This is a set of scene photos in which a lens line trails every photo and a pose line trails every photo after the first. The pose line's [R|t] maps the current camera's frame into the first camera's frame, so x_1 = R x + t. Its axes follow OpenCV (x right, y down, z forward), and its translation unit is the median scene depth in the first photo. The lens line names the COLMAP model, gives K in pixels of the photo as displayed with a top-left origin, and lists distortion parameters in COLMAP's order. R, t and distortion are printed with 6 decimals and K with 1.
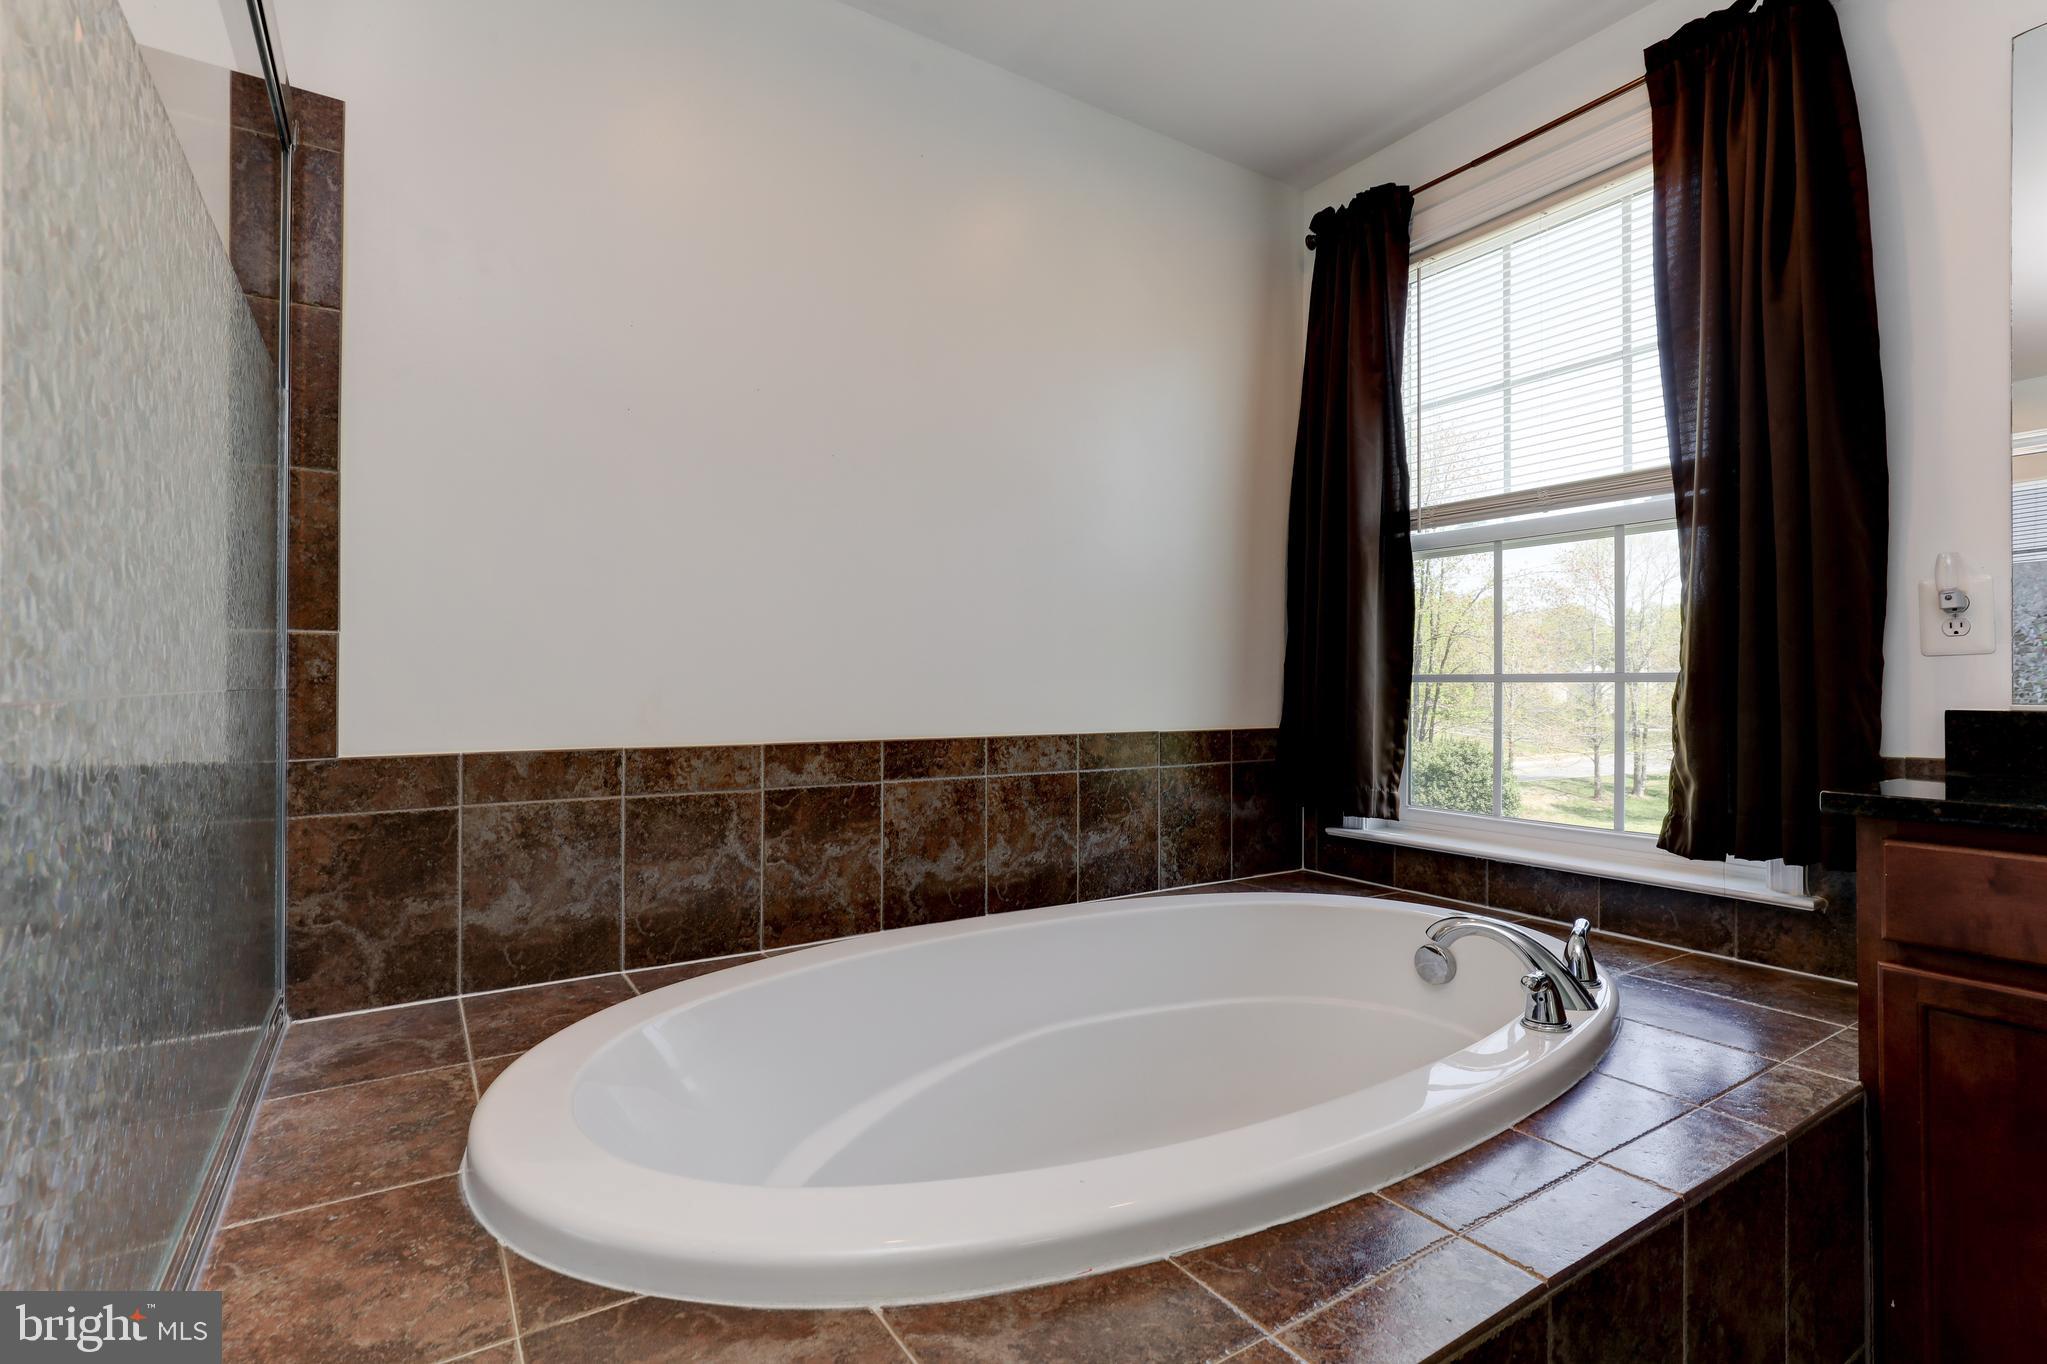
lens RADIAL K [[961.7, 0, 1024.1], [0, 961.7, 677.6], [0, 0, 1]] dist [-0.011072, 0.000148]
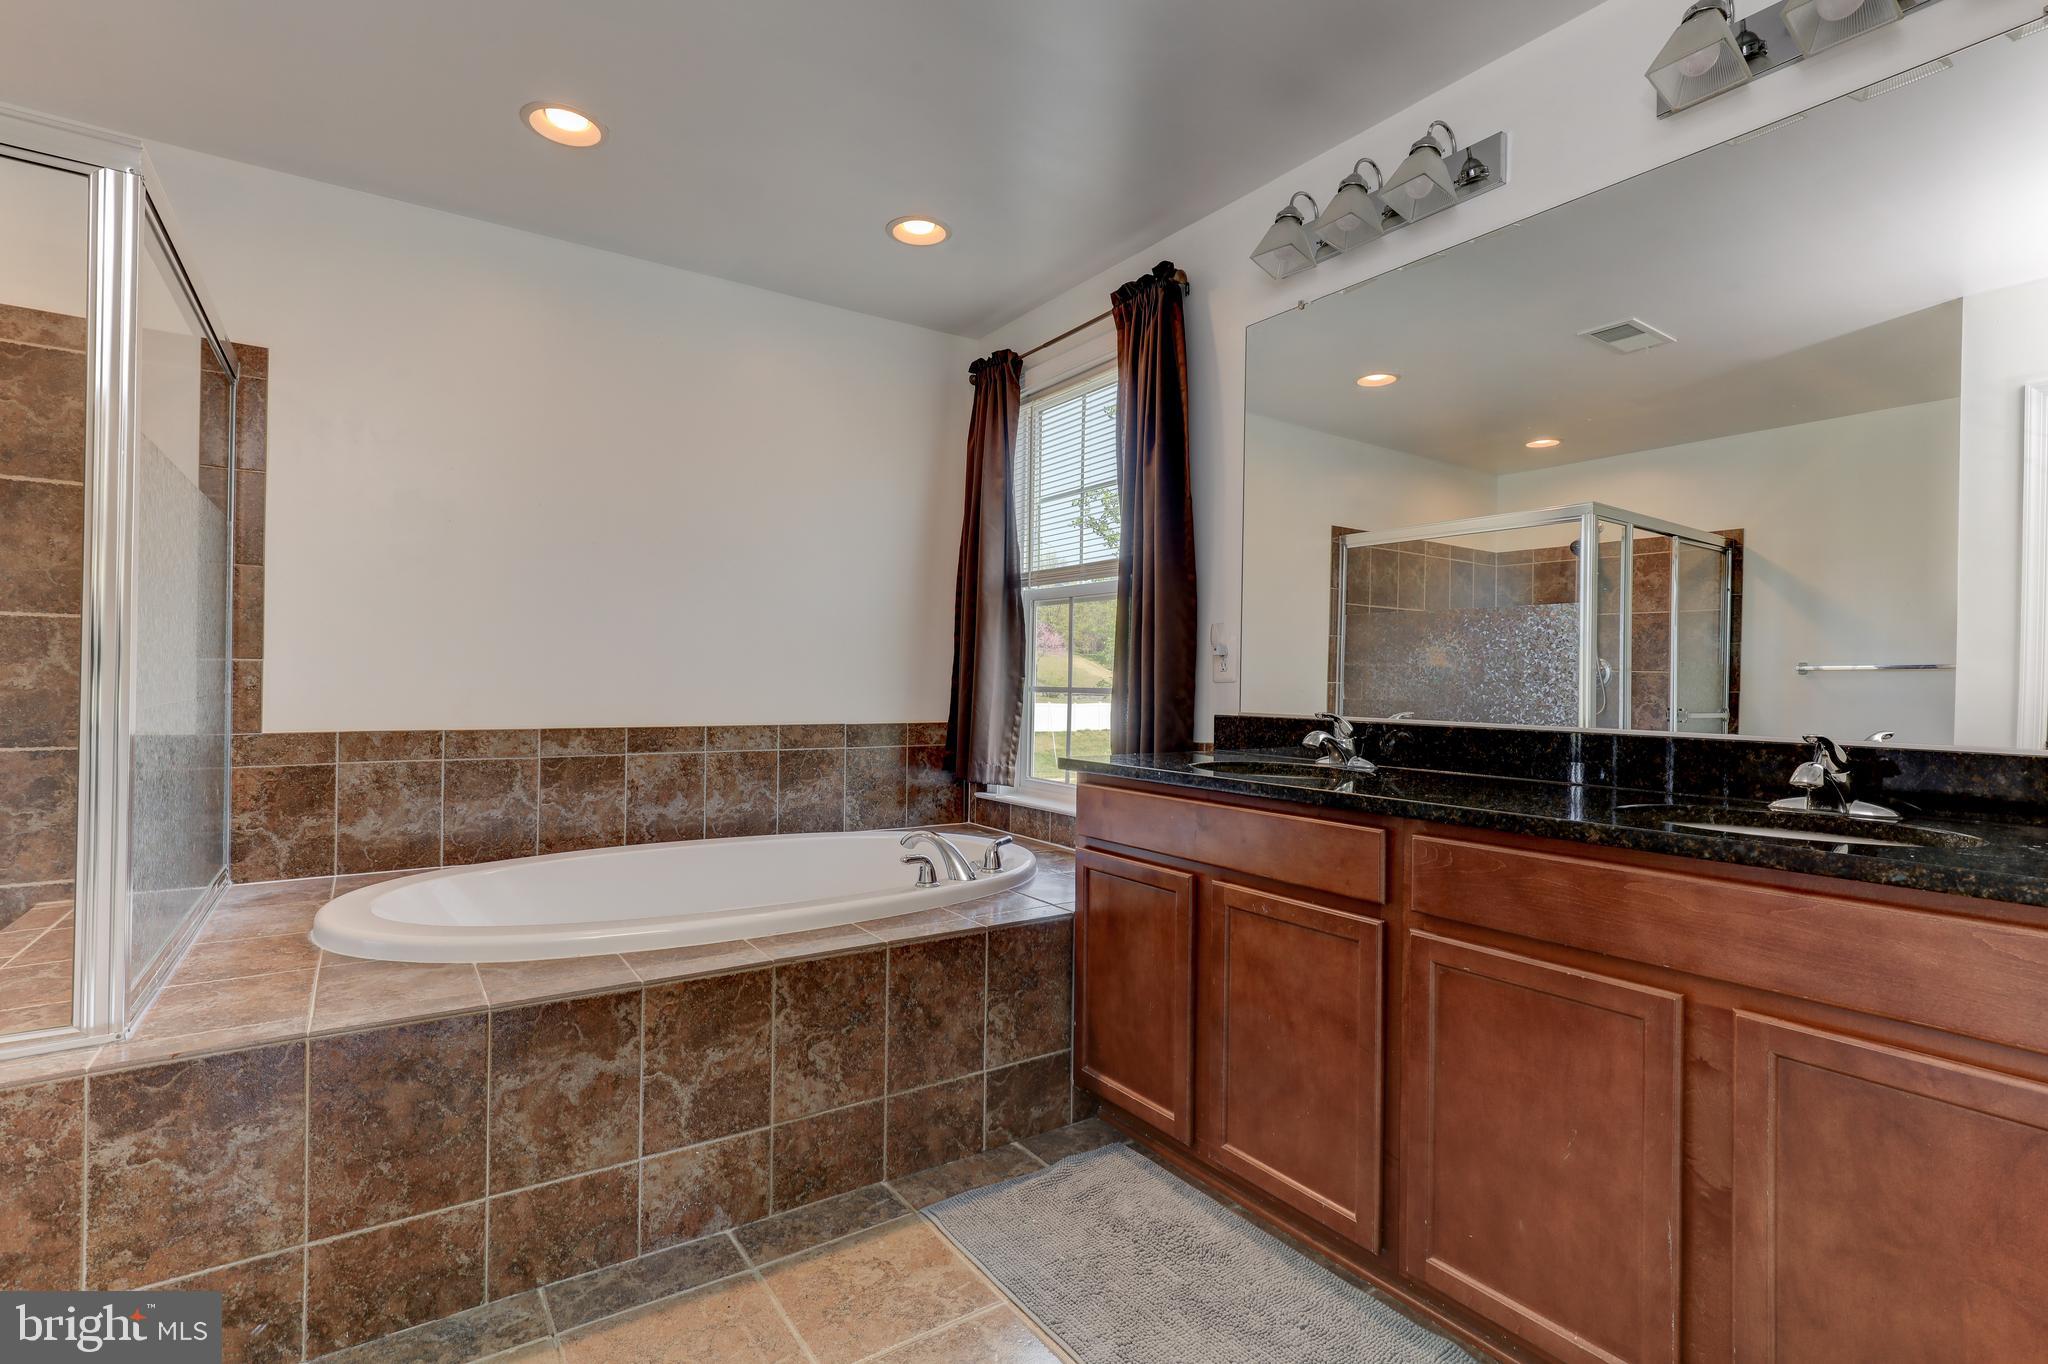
lens RADIAL K [[962.2, 0, 1026.0], [0, 962.2, 676.2], [0, 0, 1]] dist [-0.011072, 0.000148]
pose [[0.999647, 0.010871, 0.024229, 0.502452], [-0.010986, 0.999929, 0.004648, -0.034033], [-0.024177, -0.004913, 0.999696, -0.614449]]
